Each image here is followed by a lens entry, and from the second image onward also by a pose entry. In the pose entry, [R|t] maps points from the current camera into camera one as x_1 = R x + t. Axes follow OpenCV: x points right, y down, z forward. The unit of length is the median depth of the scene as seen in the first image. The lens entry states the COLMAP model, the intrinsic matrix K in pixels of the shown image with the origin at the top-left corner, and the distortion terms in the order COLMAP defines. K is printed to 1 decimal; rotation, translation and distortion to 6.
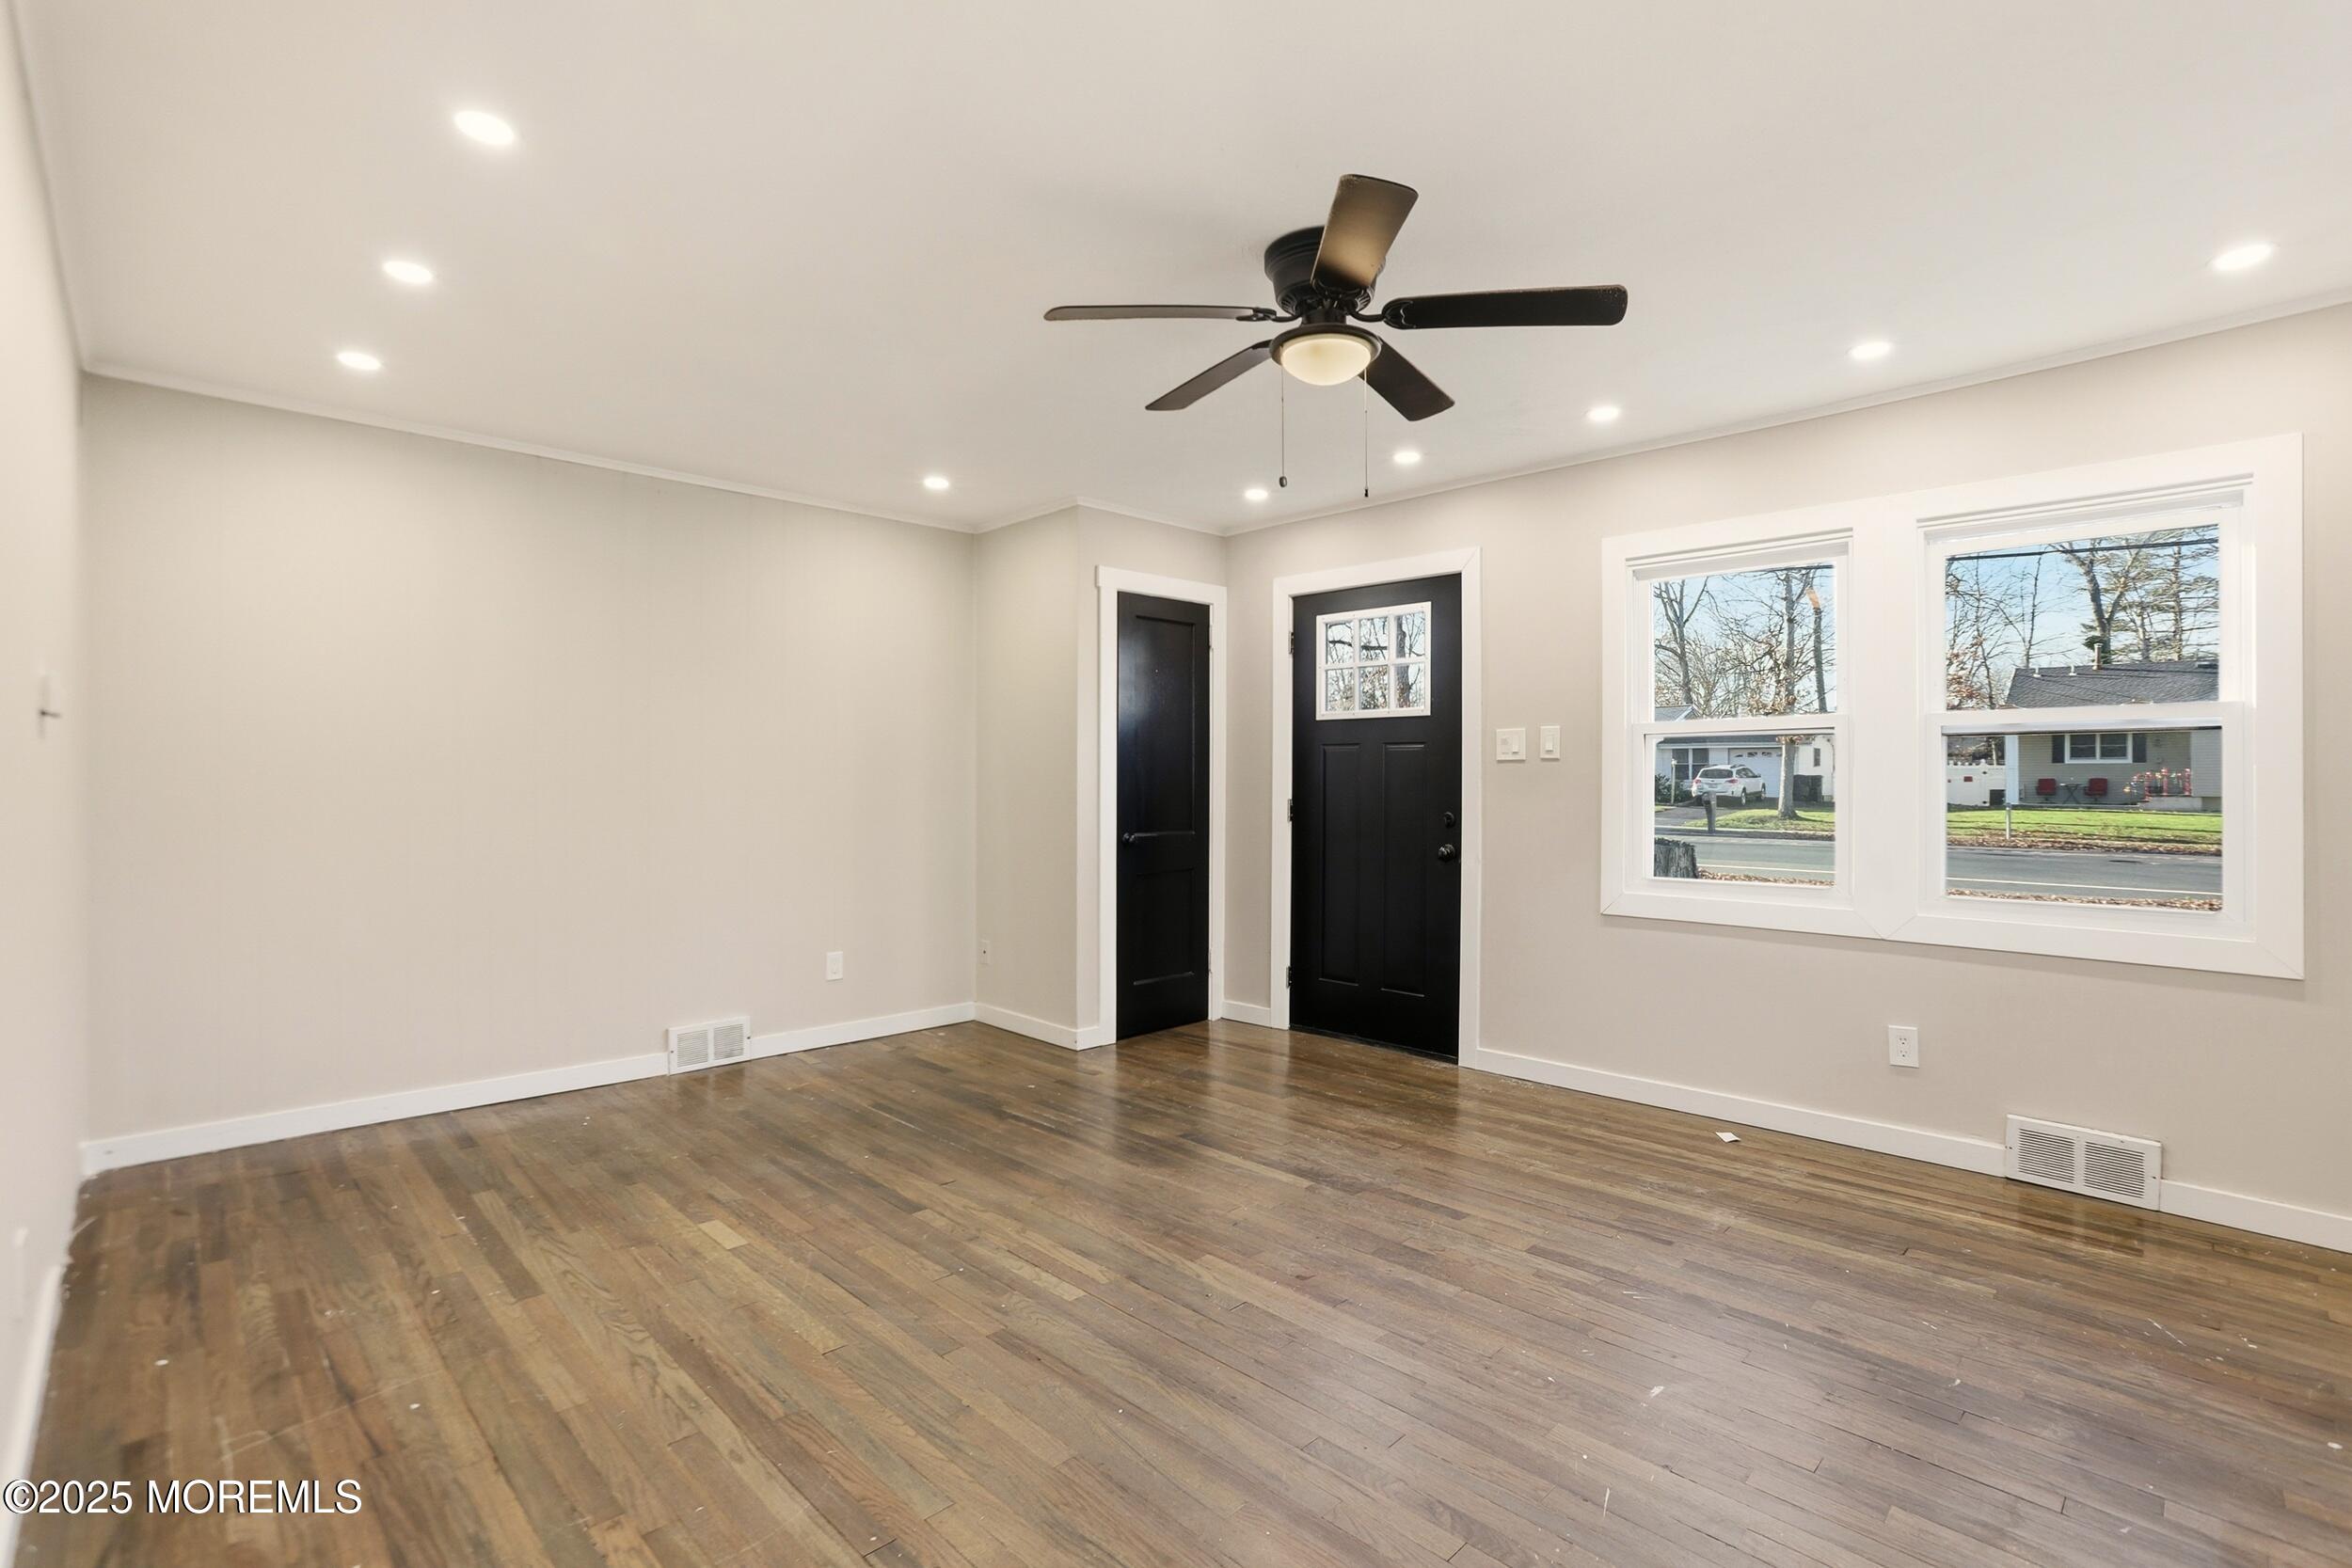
lens RADIAL K [[1079.3, 0, 1178.3], [0, 1079.3, 776.5], [0, 0, 1]] dist [-0.056286, 0.017492]
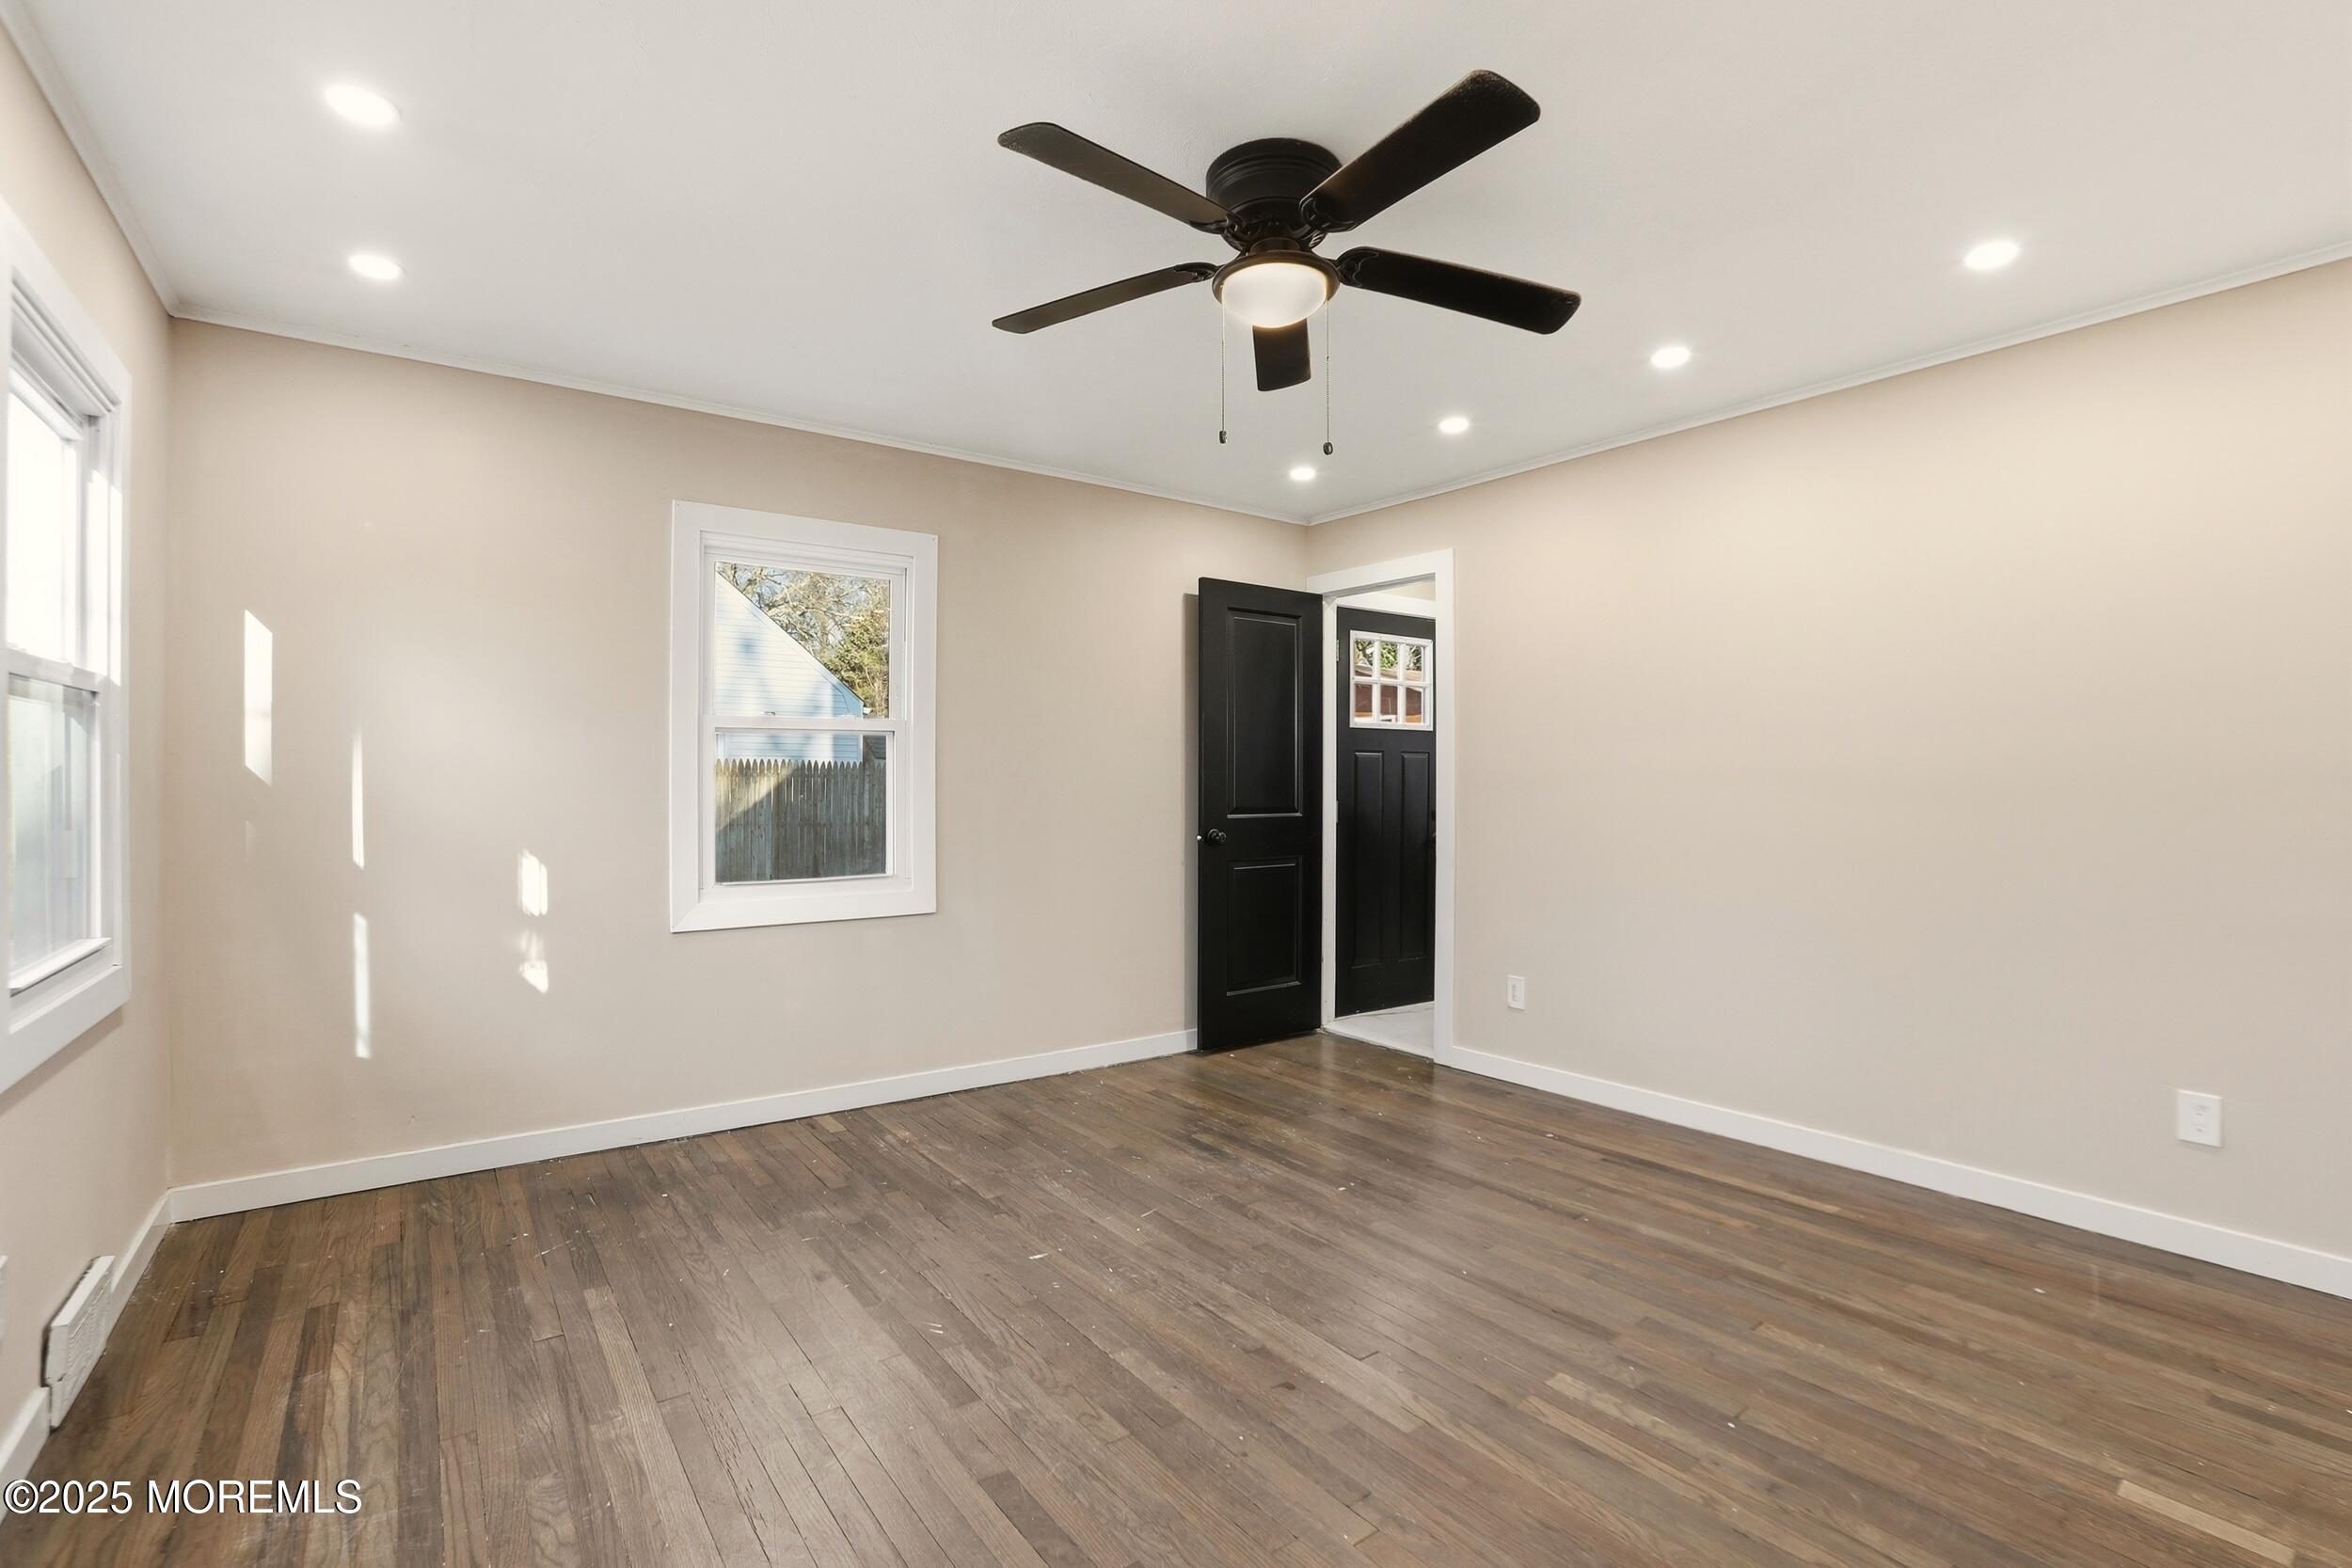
lens RADIAL K [[1079.3, 0, 1177.5], [0, 1079.3, 779.4], [0, 0, 1]] dist [-0.056286, 0.017492]
pose [[-0.990205, -0.010685, 0.139213, 0.071545], [-0.010656, 0.999943, 0.000955, 0.002591], [-0.139215, -0.000538, -0.990262, 1.426786]]
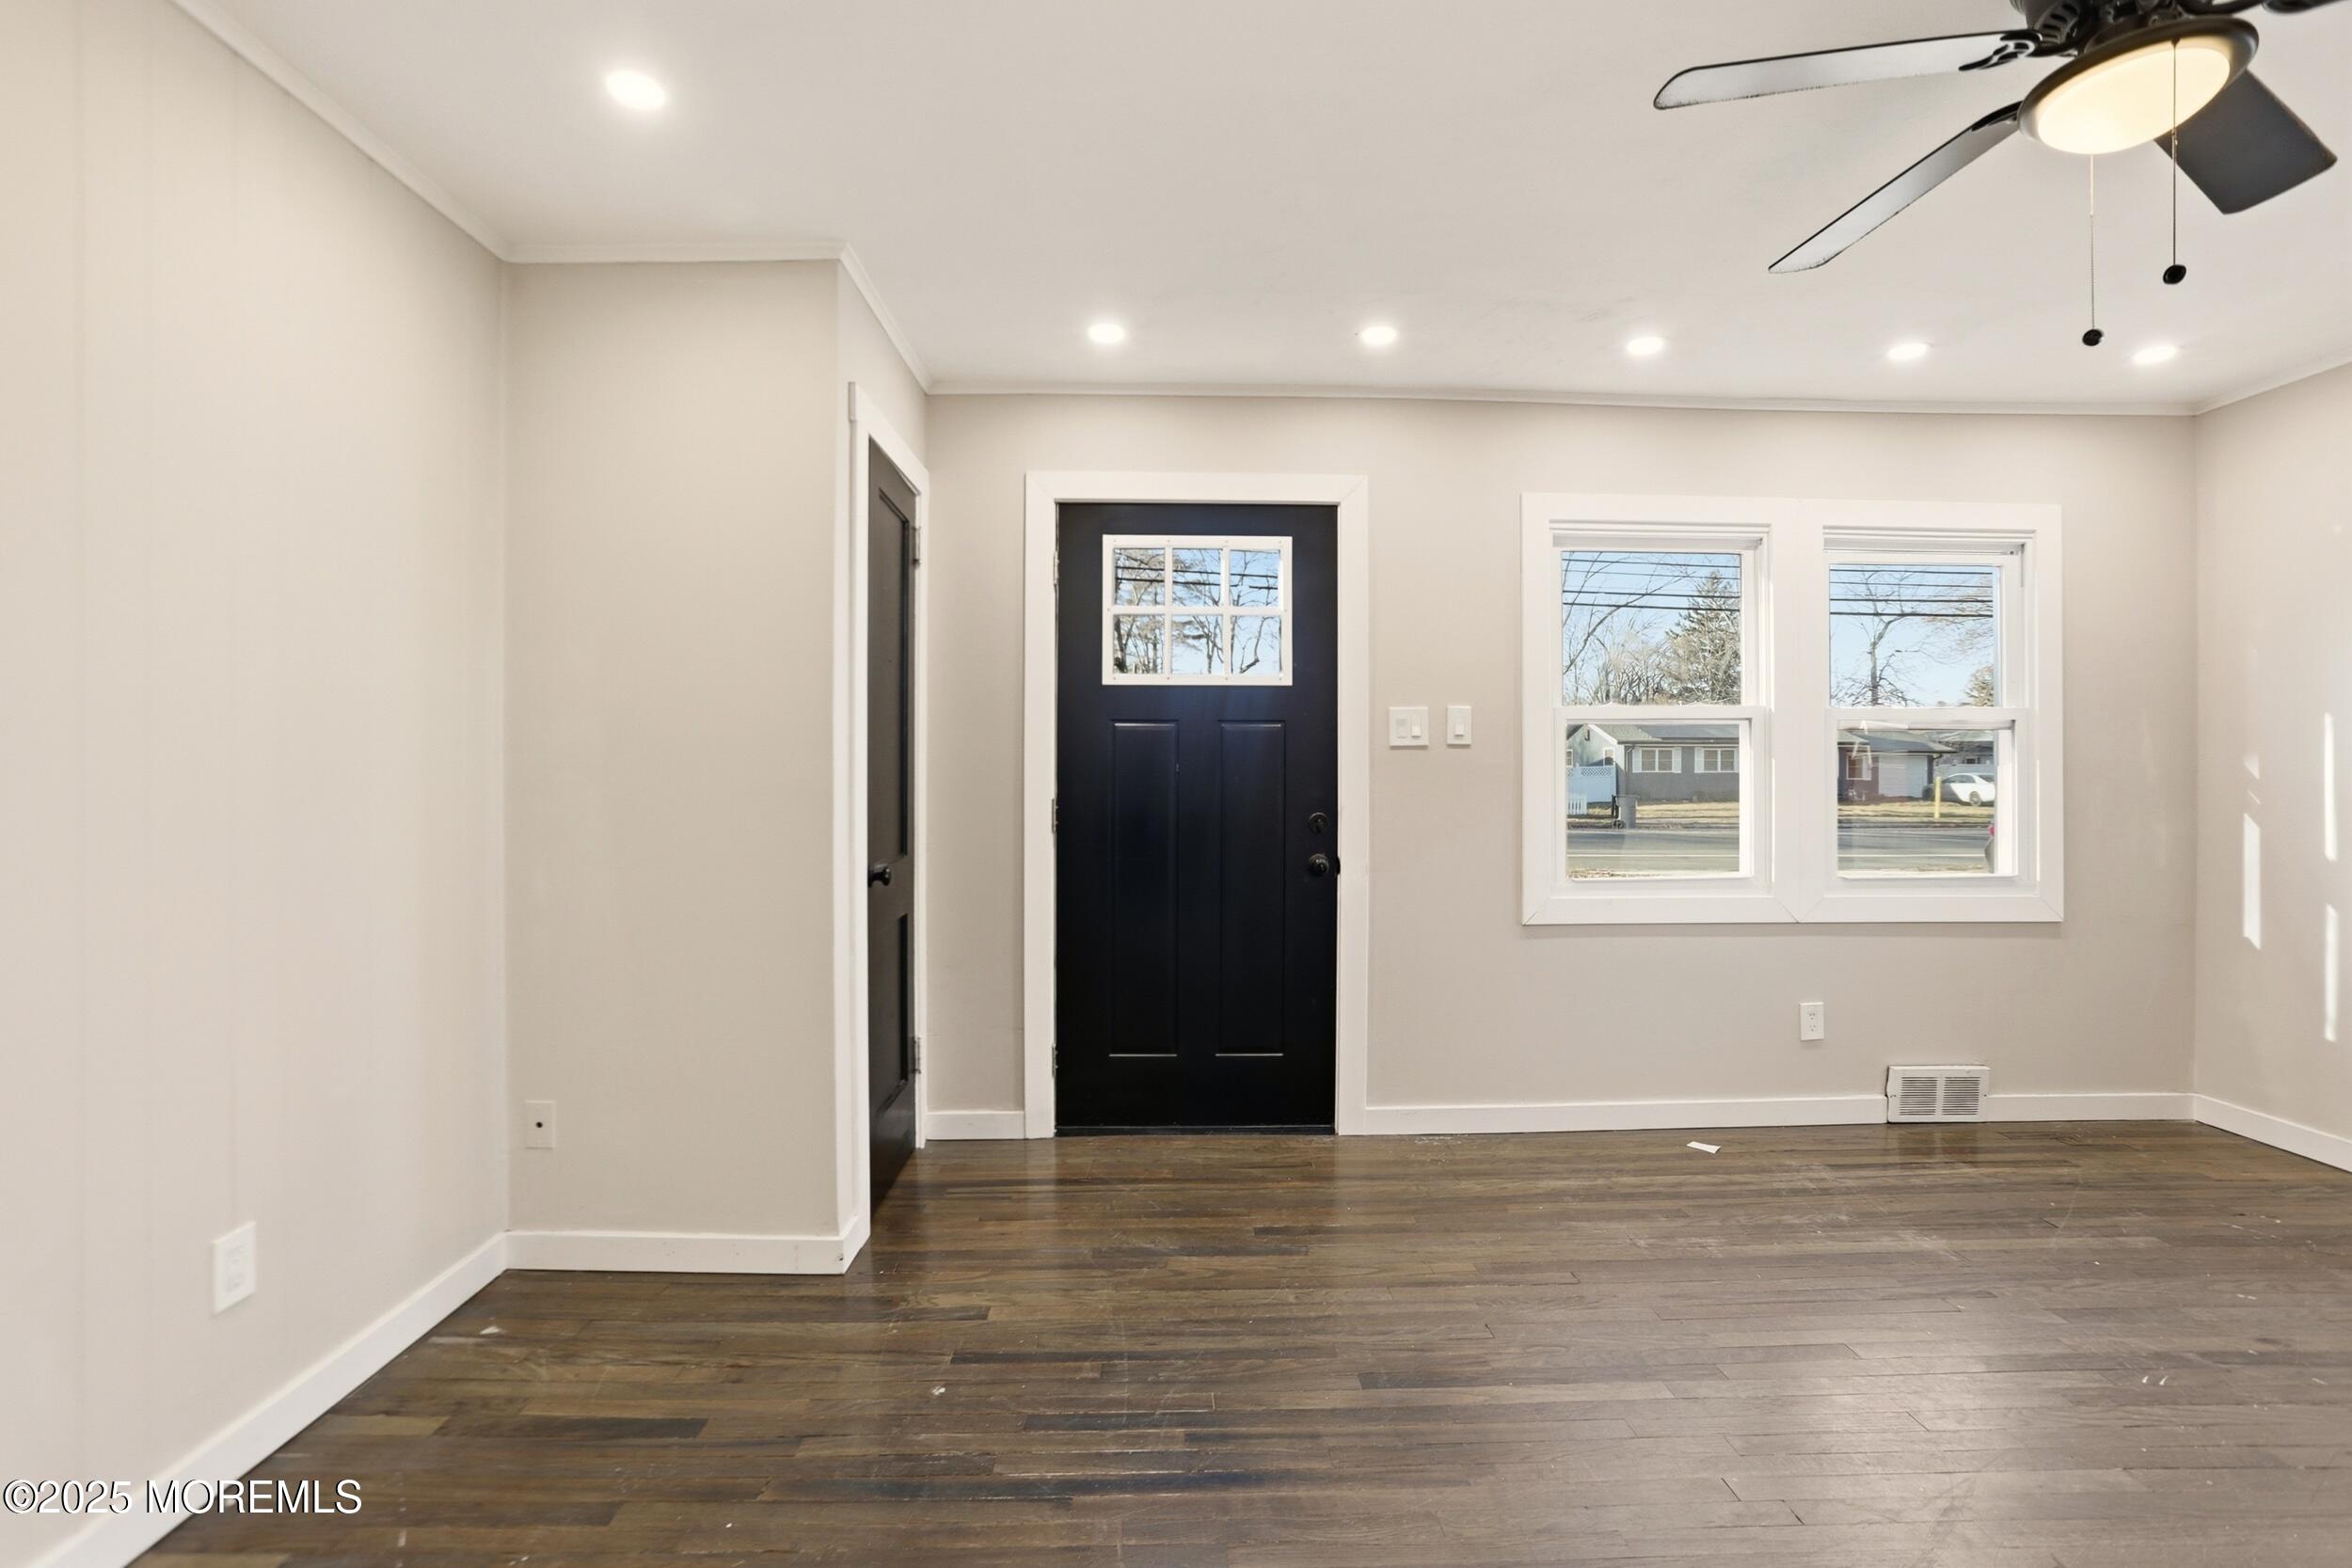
lens RADIAL K [[1079.3, 0, 1163.3], [0, 1079.3, 771.5], [0, 0, 1]] dist [-0.056286, 0.017492]
pose [[0.685866, -0.005621, 0.727706, -0.540888], [-0.000605, 0.999965, 0.008294, -0.003855], [-0.727728, -0.006129, 0.685839, 0.758908]]
